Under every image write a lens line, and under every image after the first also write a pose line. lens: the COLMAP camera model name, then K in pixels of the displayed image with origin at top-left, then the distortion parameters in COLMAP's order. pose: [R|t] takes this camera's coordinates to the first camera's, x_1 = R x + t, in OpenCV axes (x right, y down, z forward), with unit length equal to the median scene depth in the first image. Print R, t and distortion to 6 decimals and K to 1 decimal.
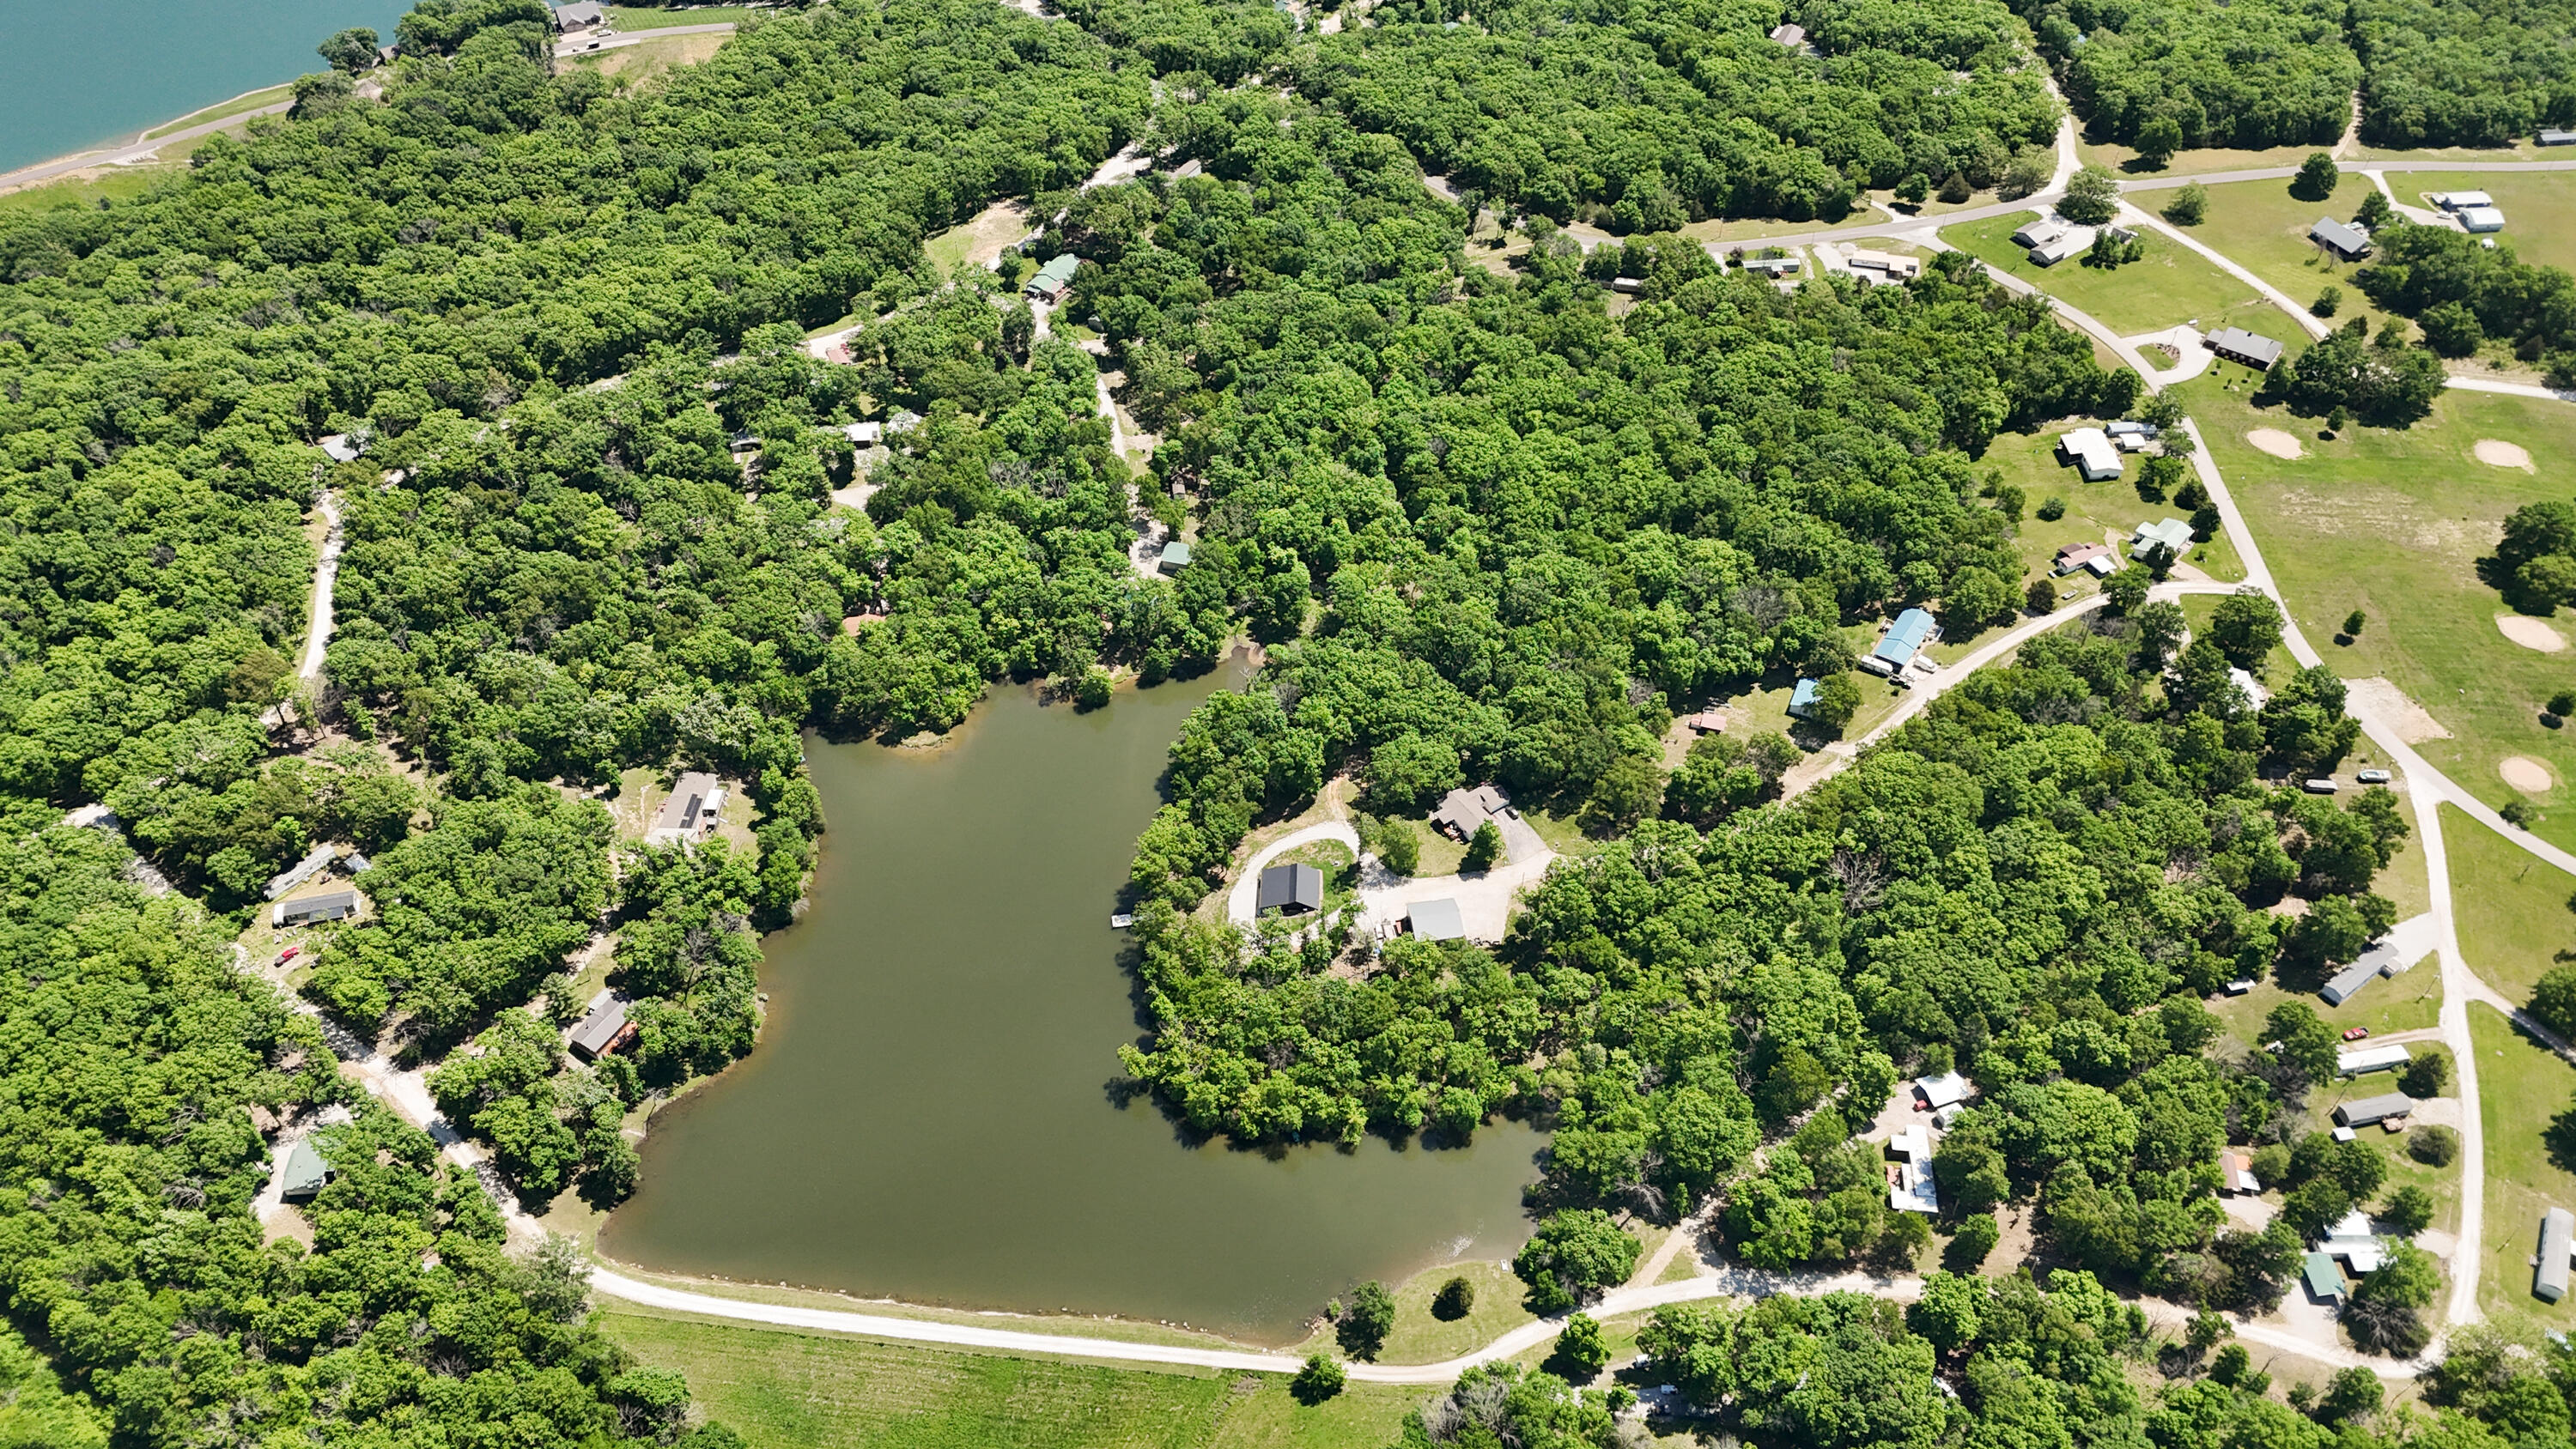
lens RADIAL K [[1845.9, 0, 1290.5], [0, 1845.9, 719.4], [0, 0, 1]] dist [0.080390, -0.071516]
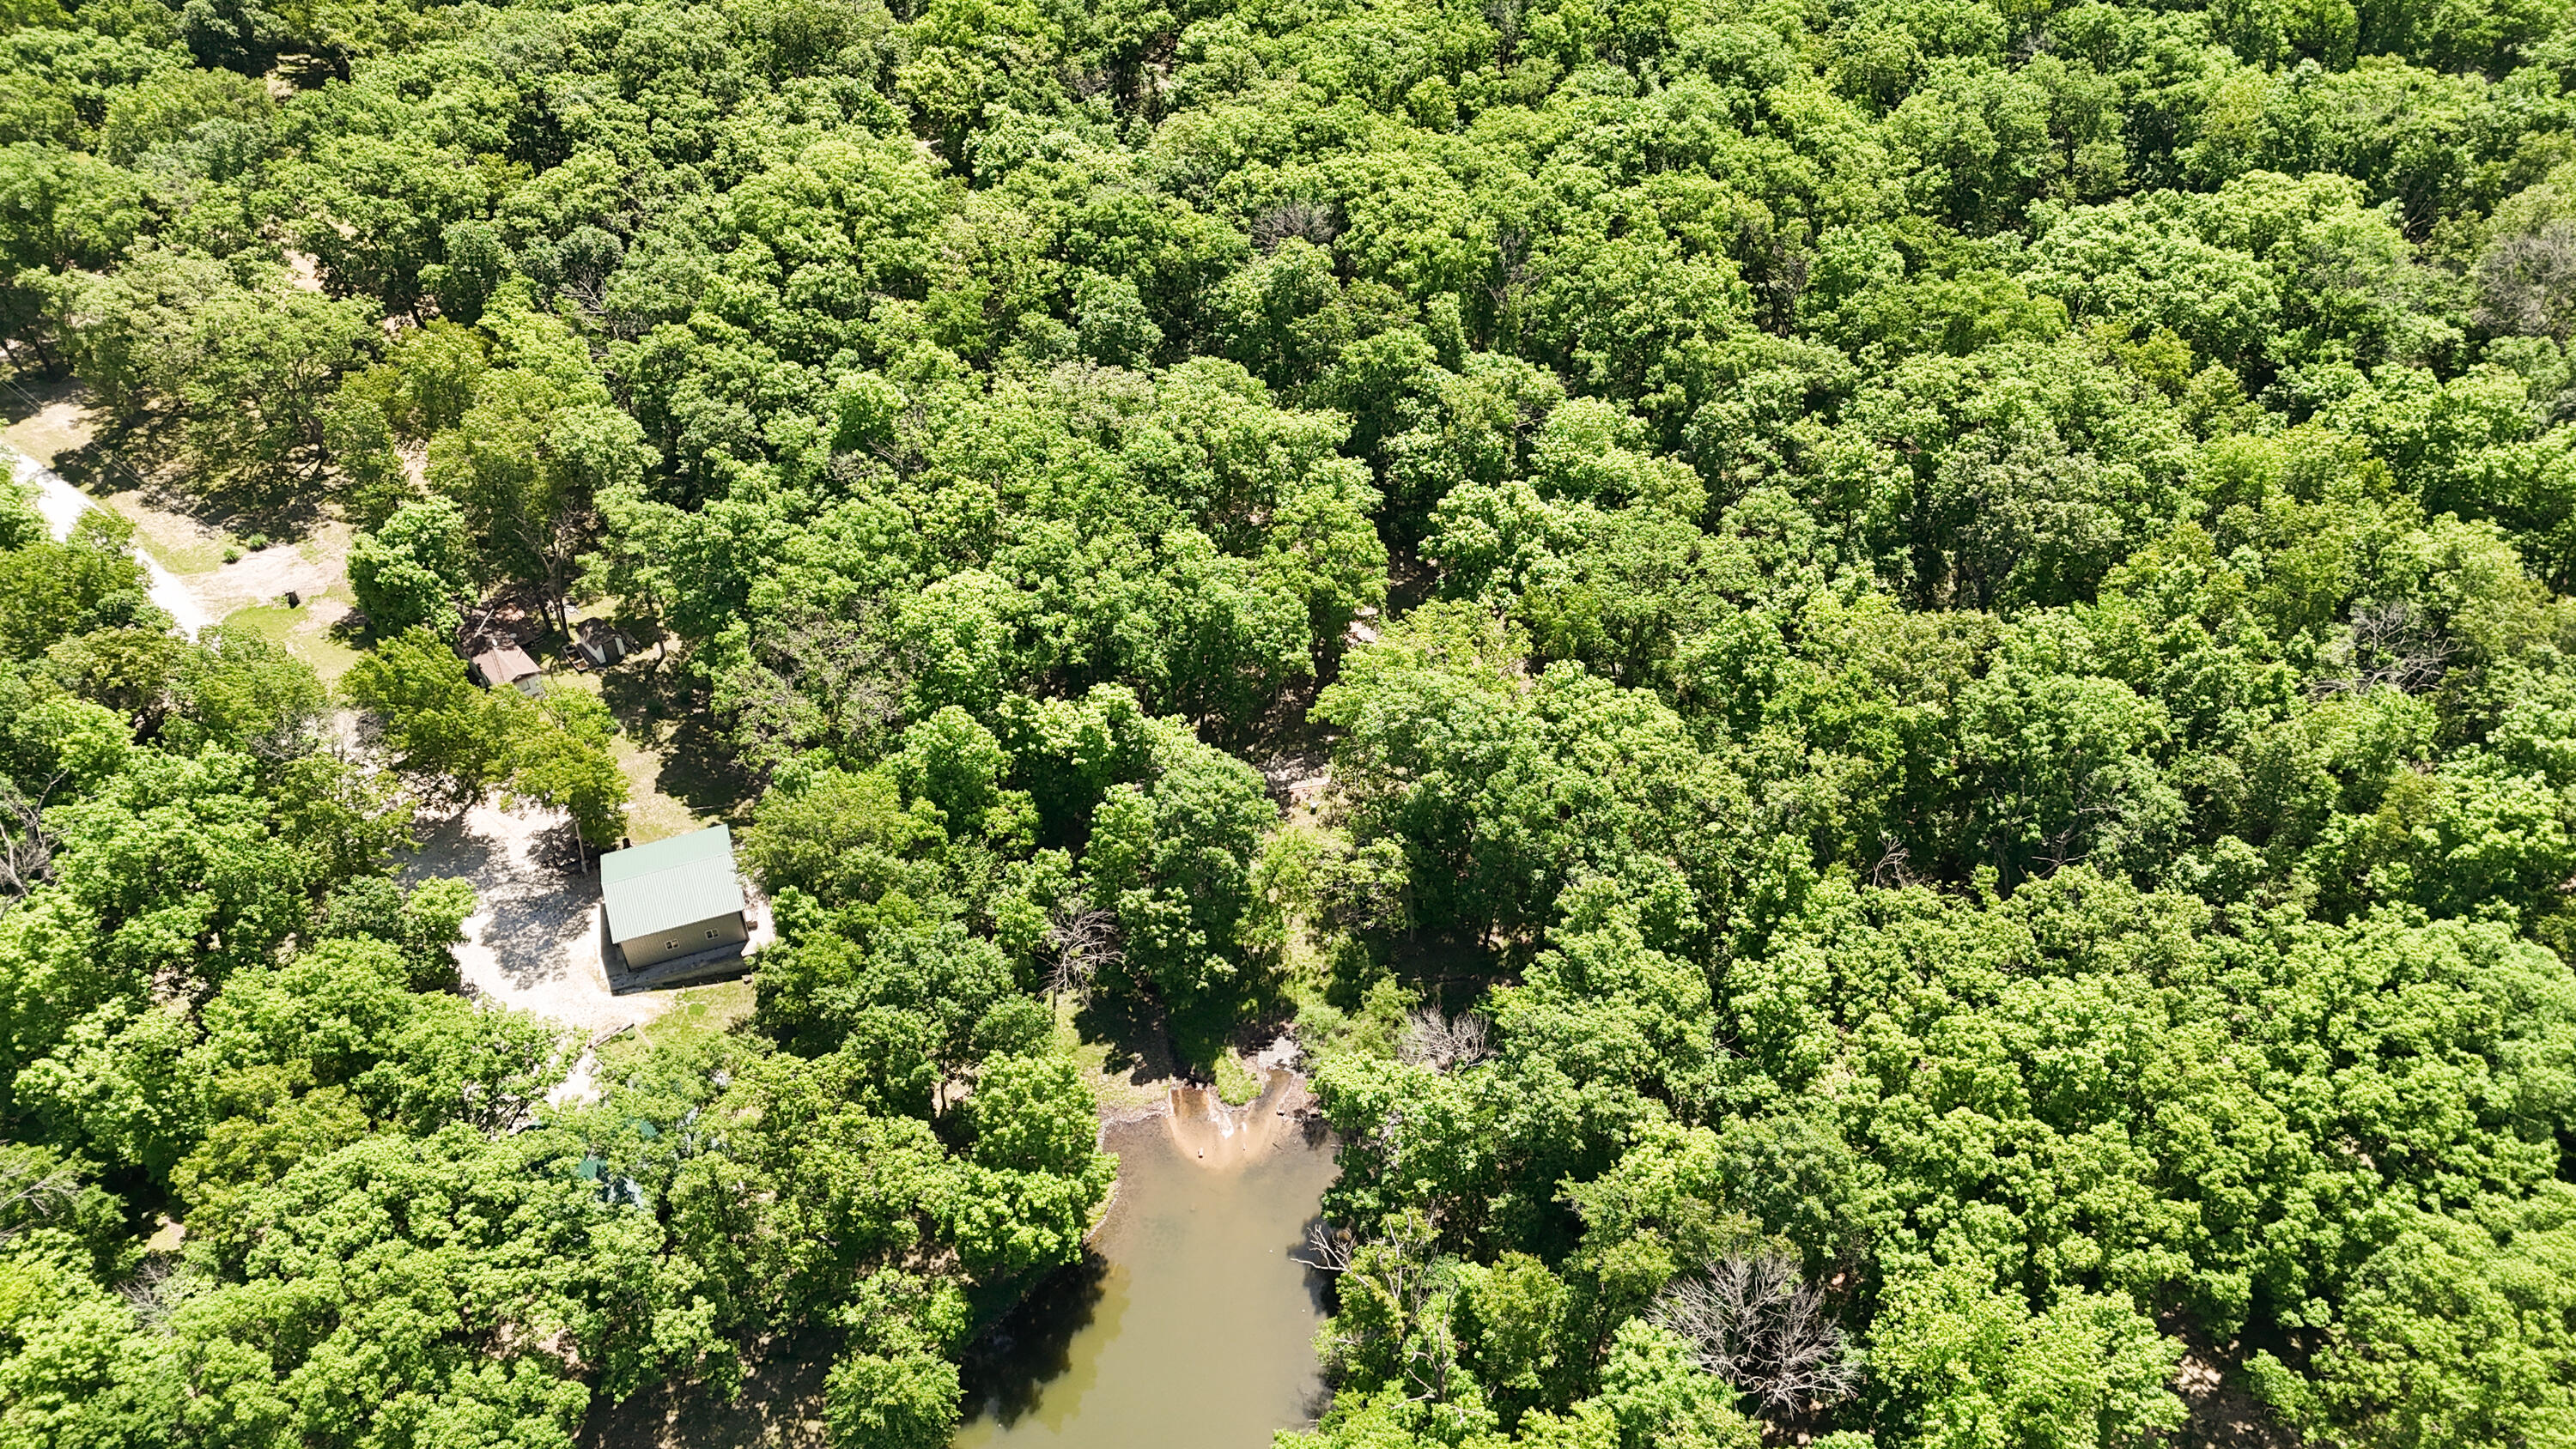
lens RADIAL K [[1845.9, 0, 1290.5], [0, 1845.9, 719.4], [0, 0, 1]] dist [0.080390, -0.071516]
pose [[0.815490, -0.391785, 0.426005, -0.098043], [0.404231, 0.912328, 0.065233, -0.100583], [-0.414214, 0.119007, 0.902366, 0.797532]]
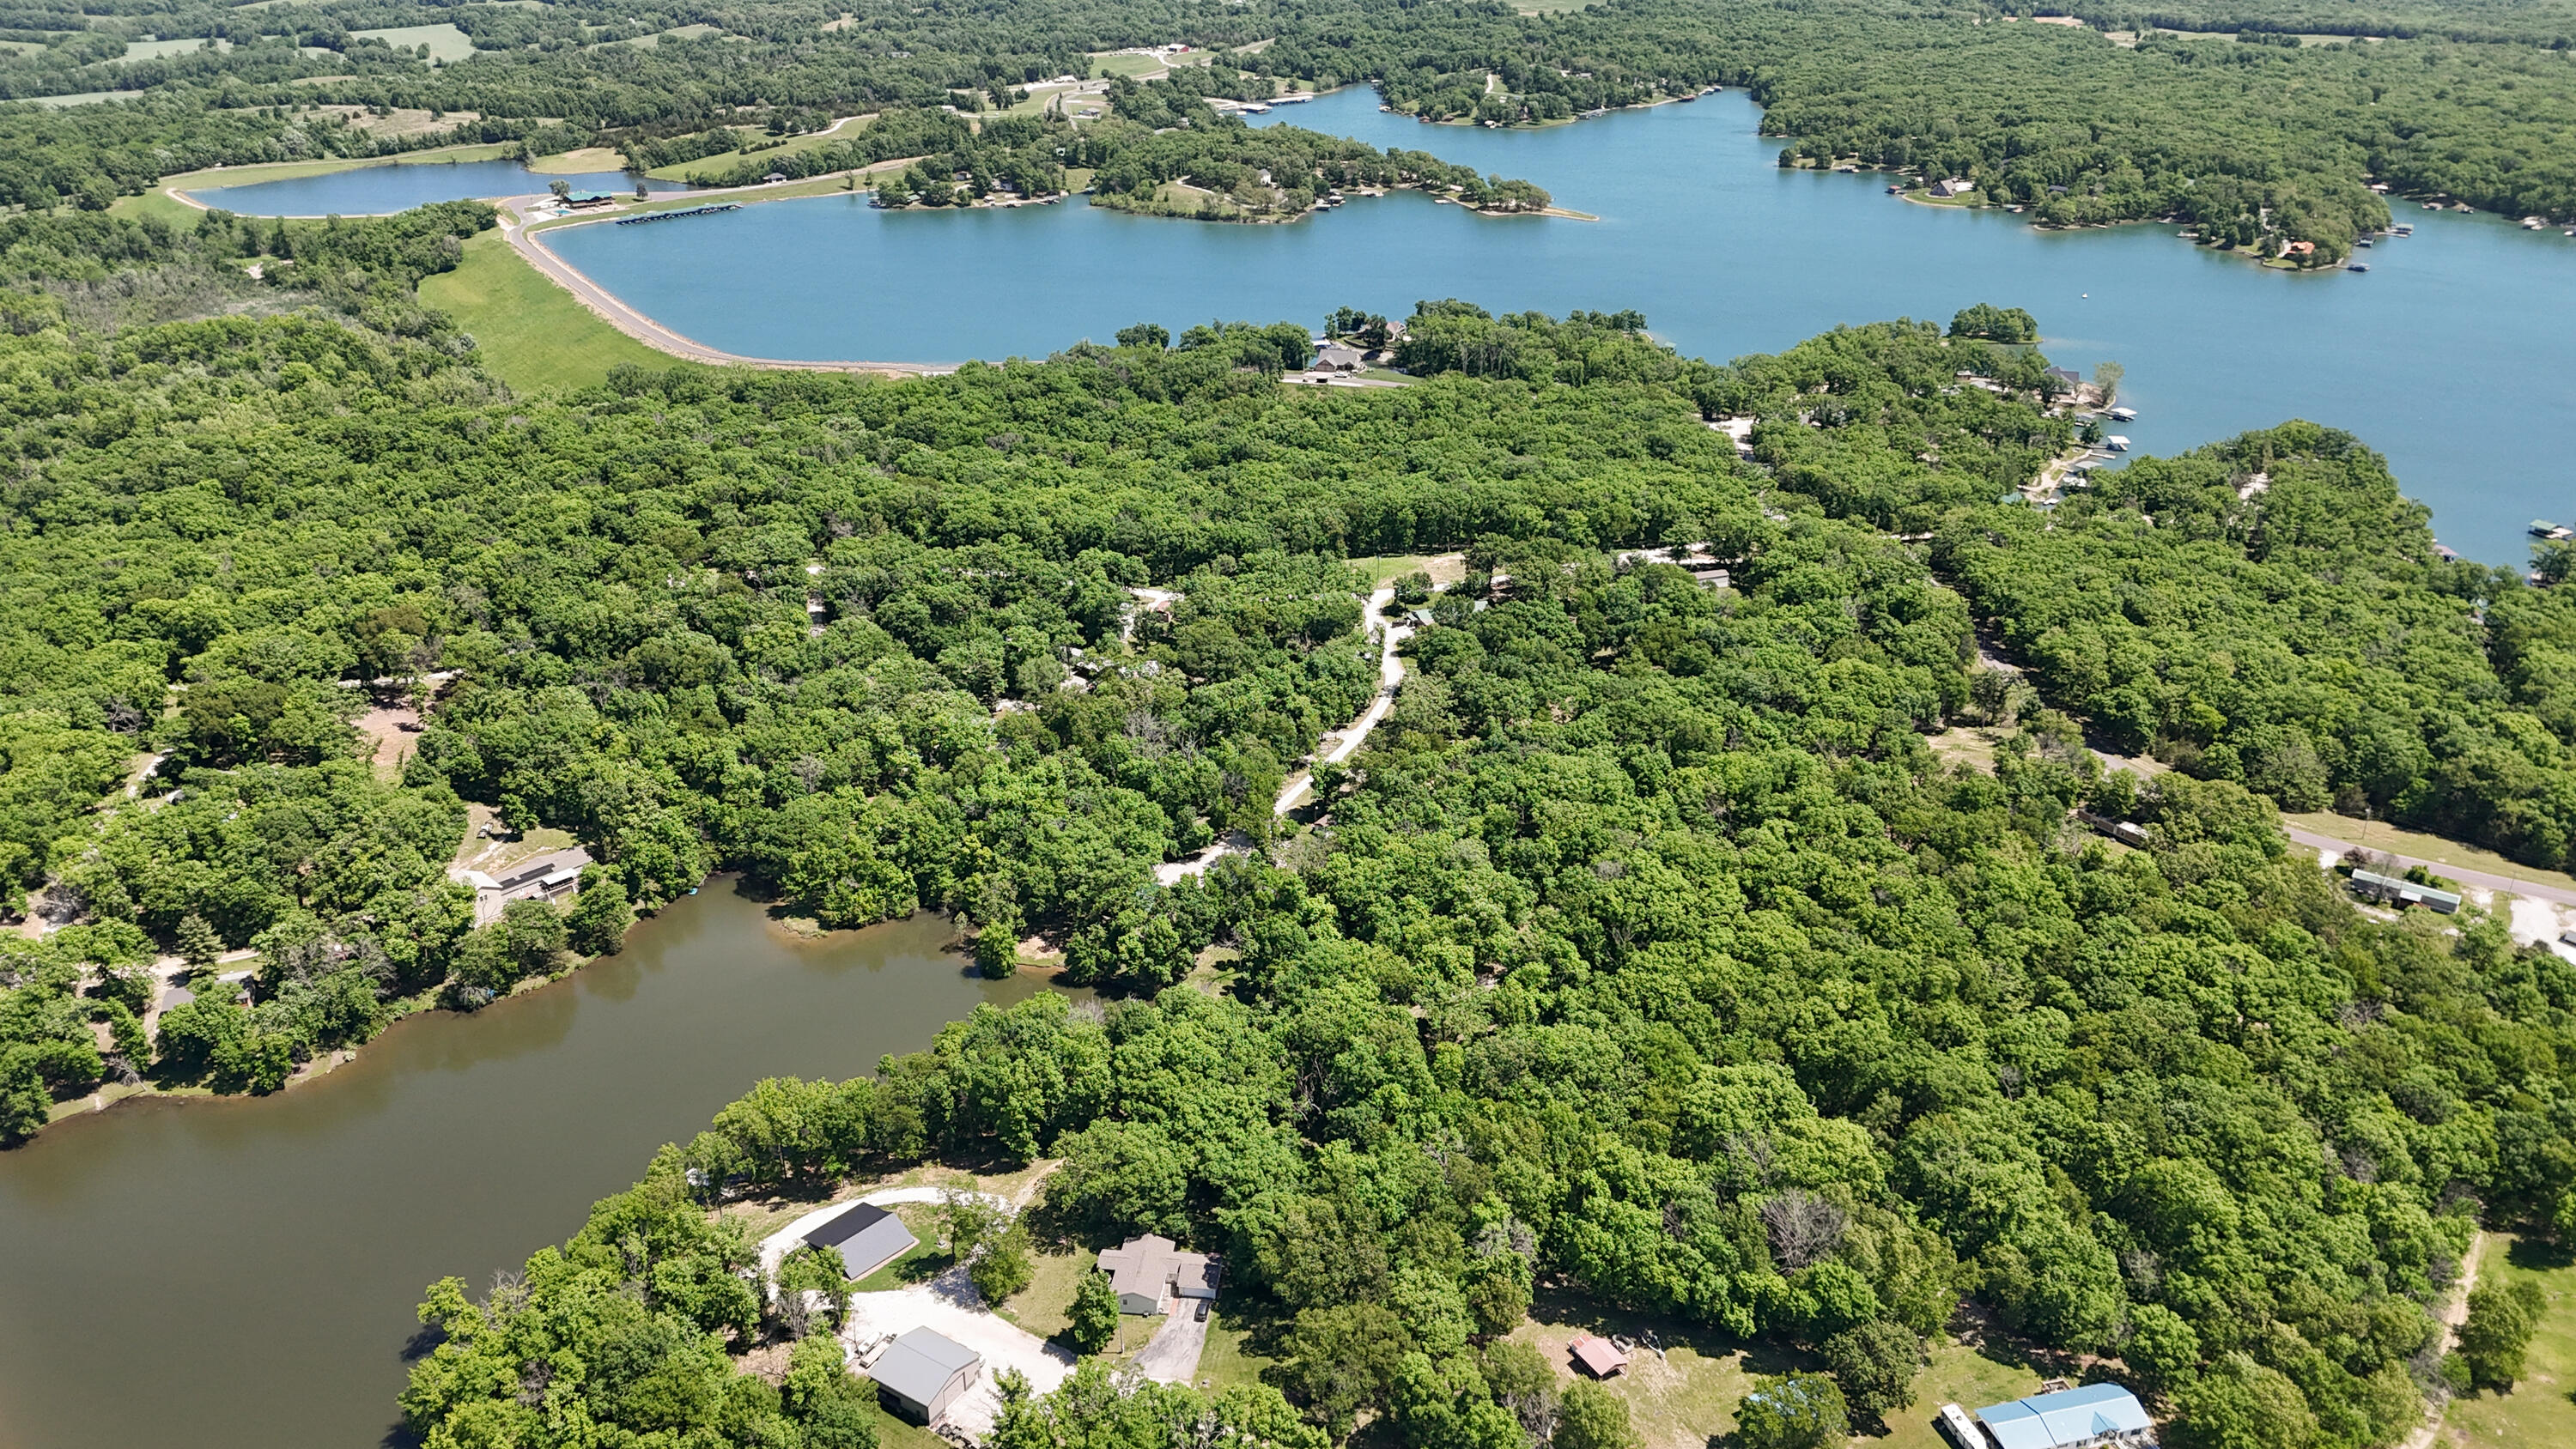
lens RADIAL K [[1845.9, 0, 1290.5], [0, 1845.9, 719.4], [0, 0, 1]] dist [0.080390, -0.071516]
pose [[0.759135, 0.282780, -0.586302, 0.422170], [-0.454394, 0.875151, -0.166247, -0.030379], [0.466091, 0.392616, 0.792851, 0.409916]]
